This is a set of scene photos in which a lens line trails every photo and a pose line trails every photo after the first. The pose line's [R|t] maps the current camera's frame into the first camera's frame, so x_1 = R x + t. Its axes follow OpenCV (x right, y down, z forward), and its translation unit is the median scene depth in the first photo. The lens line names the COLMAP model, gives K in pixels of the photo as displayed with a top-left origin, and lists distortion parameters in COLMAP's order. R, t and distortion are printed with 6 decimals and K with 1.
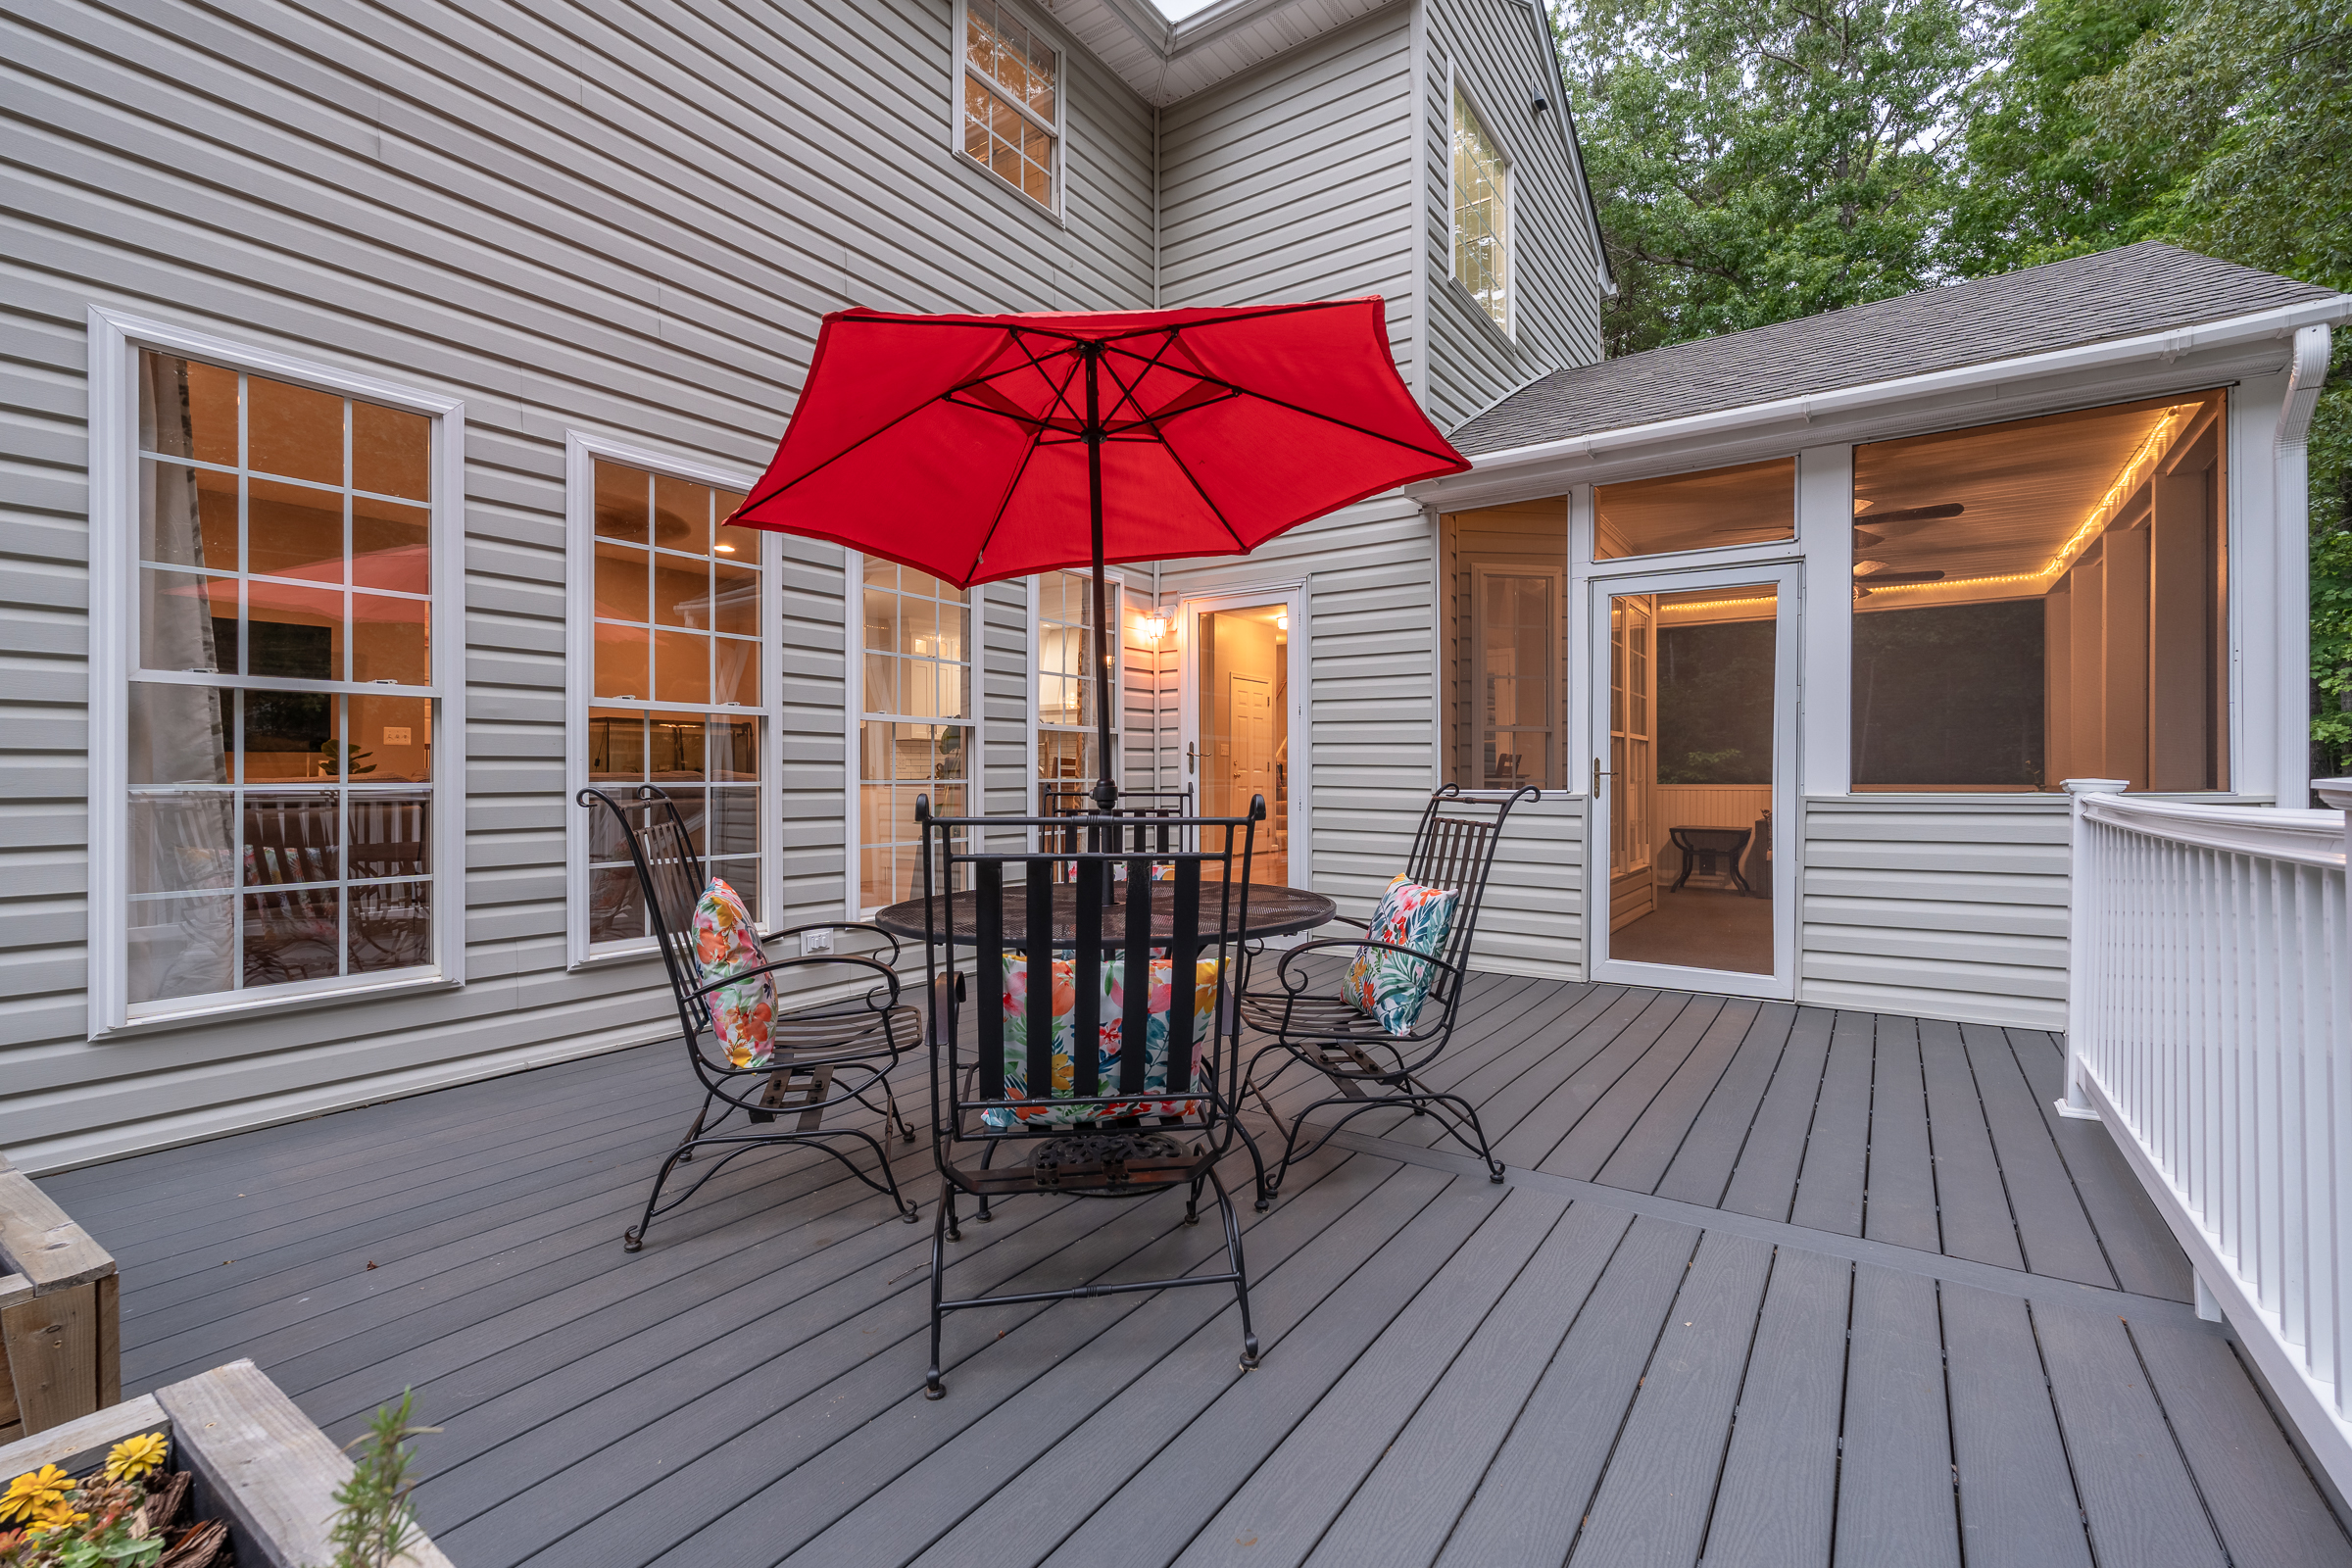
lens RADIAL K [[1040.5, 0, 1176.0], [0, 1040.5, 784.0], [0, 0, 1]] dist [0.000381, 0.000173]
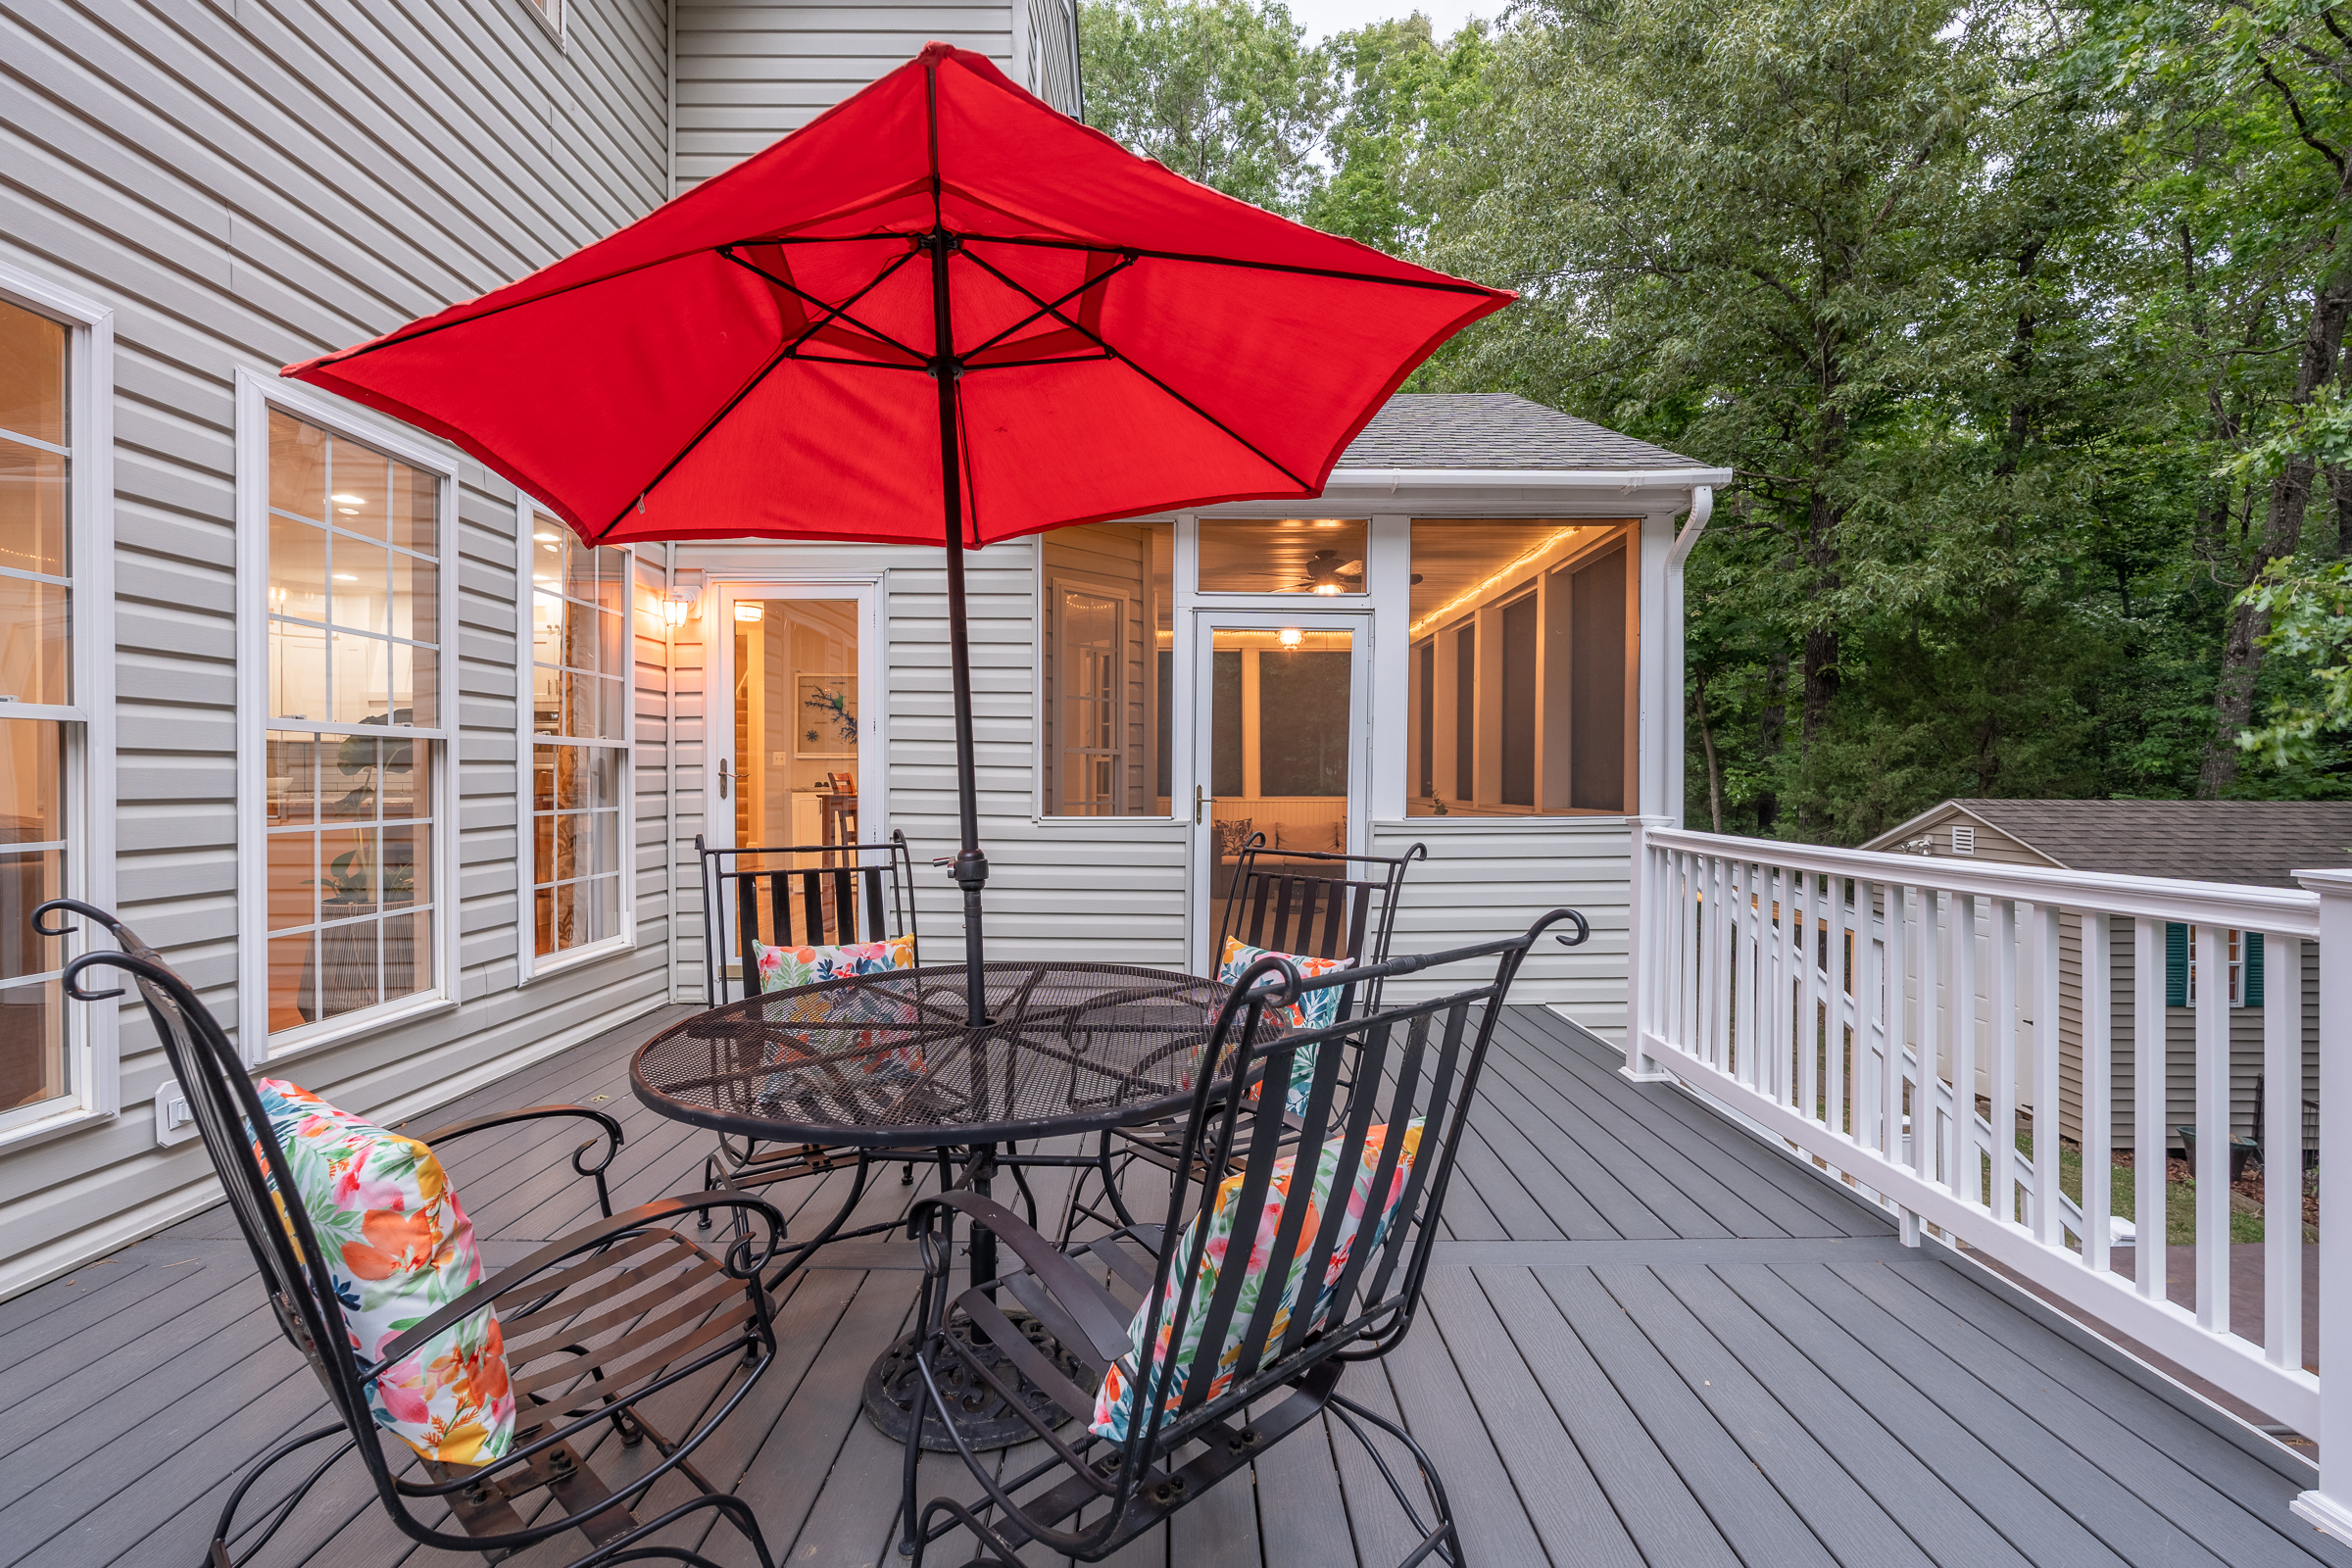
lens RADIAL K [[1034.1, 0, 1176.0], [0, 1034.1, 784.0], [0, 0, 1]] dist [-0.004109, 0.000167]
pose [[0.818022, -0.001557, 0.575185, -0.219927], [0.000957, 0.999999, 0.001347, -0.030579], [-0.575186, -0.000551, 0.818022, 0.203802]]
